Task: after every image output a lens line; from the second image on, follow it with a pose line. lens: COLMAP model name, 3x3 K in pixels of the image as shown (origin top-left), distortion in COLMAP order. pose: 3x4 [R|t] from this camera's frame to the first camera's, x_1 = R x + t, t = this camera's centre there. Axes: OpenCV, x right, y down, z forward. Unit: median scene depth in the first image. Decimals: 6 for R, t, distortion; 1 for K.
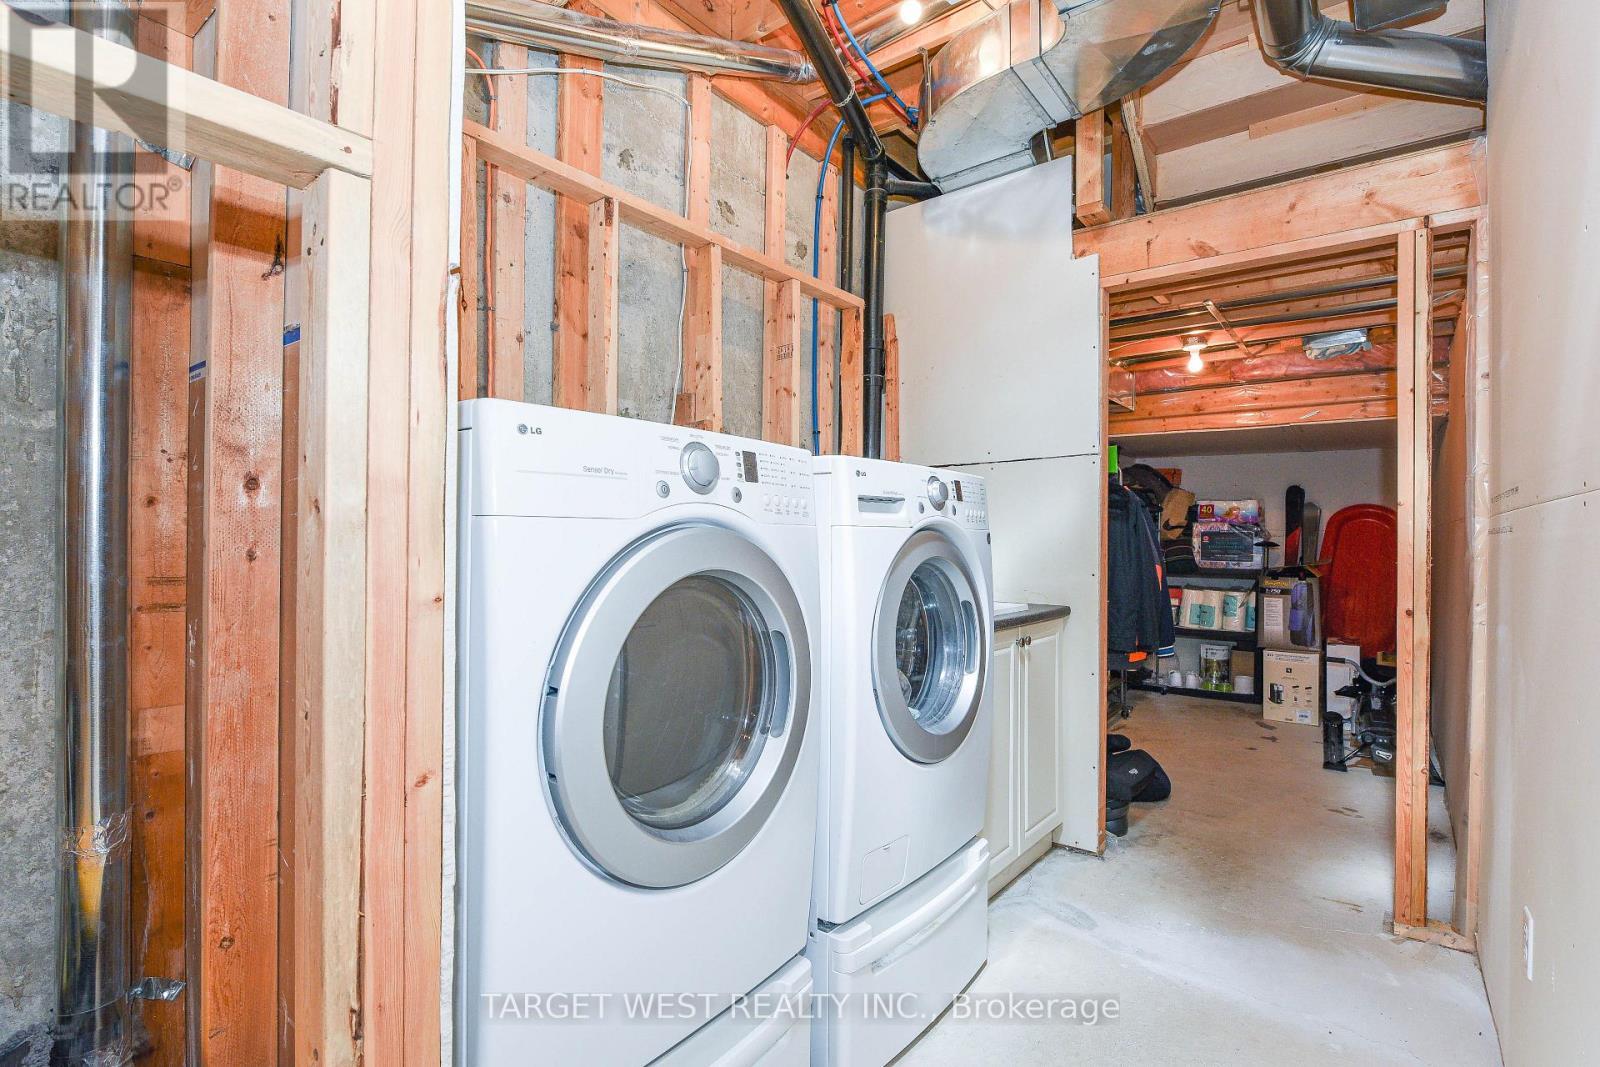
lens RADIAL K [[626.9, 0, 811.1], [0, 626.9, 534.5], [0, 0, 1]] dist [-0.017486, -0.000258]
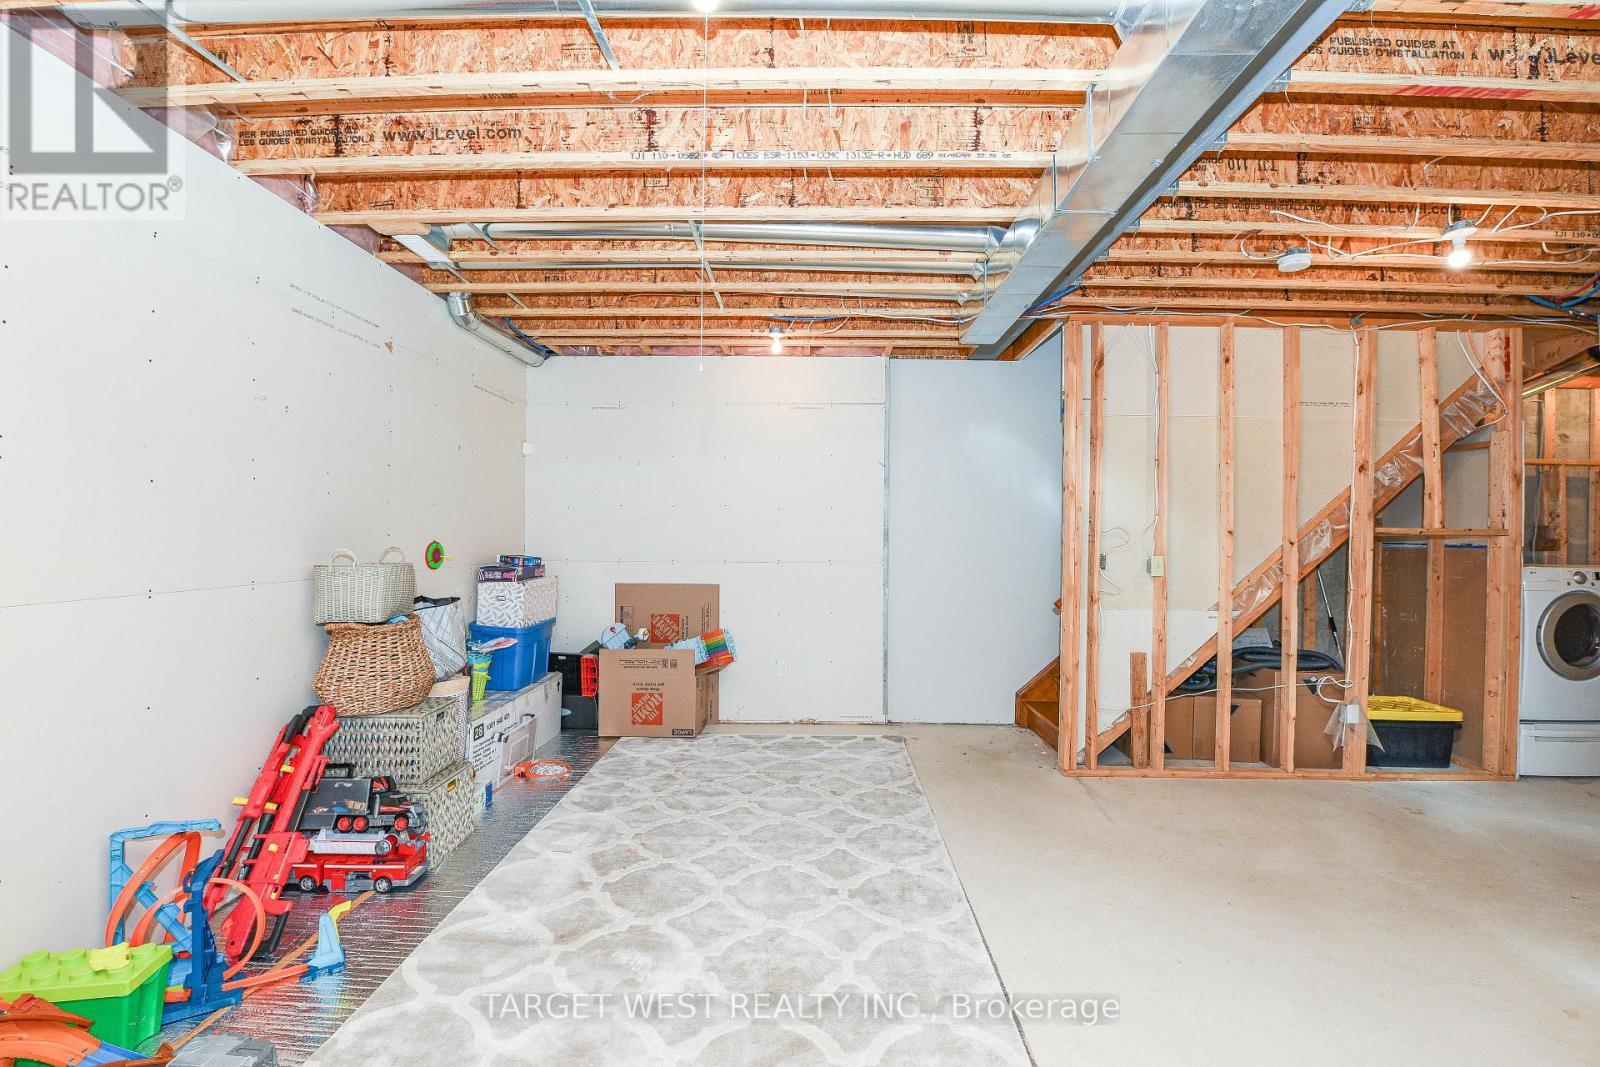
lens RADIAL K [[626.9, 0, 811.1], [0, 626.9, 534.5], [0, 0, 1]] dist [-0.017486, -0.000258]
pose [[0.588569, -0.008827, -0.808399, 0.071155], [0.004462, 0.999961, -0.007670, -0.355271], [0.808434, 0.000907, 0.588585, -4.926207]]
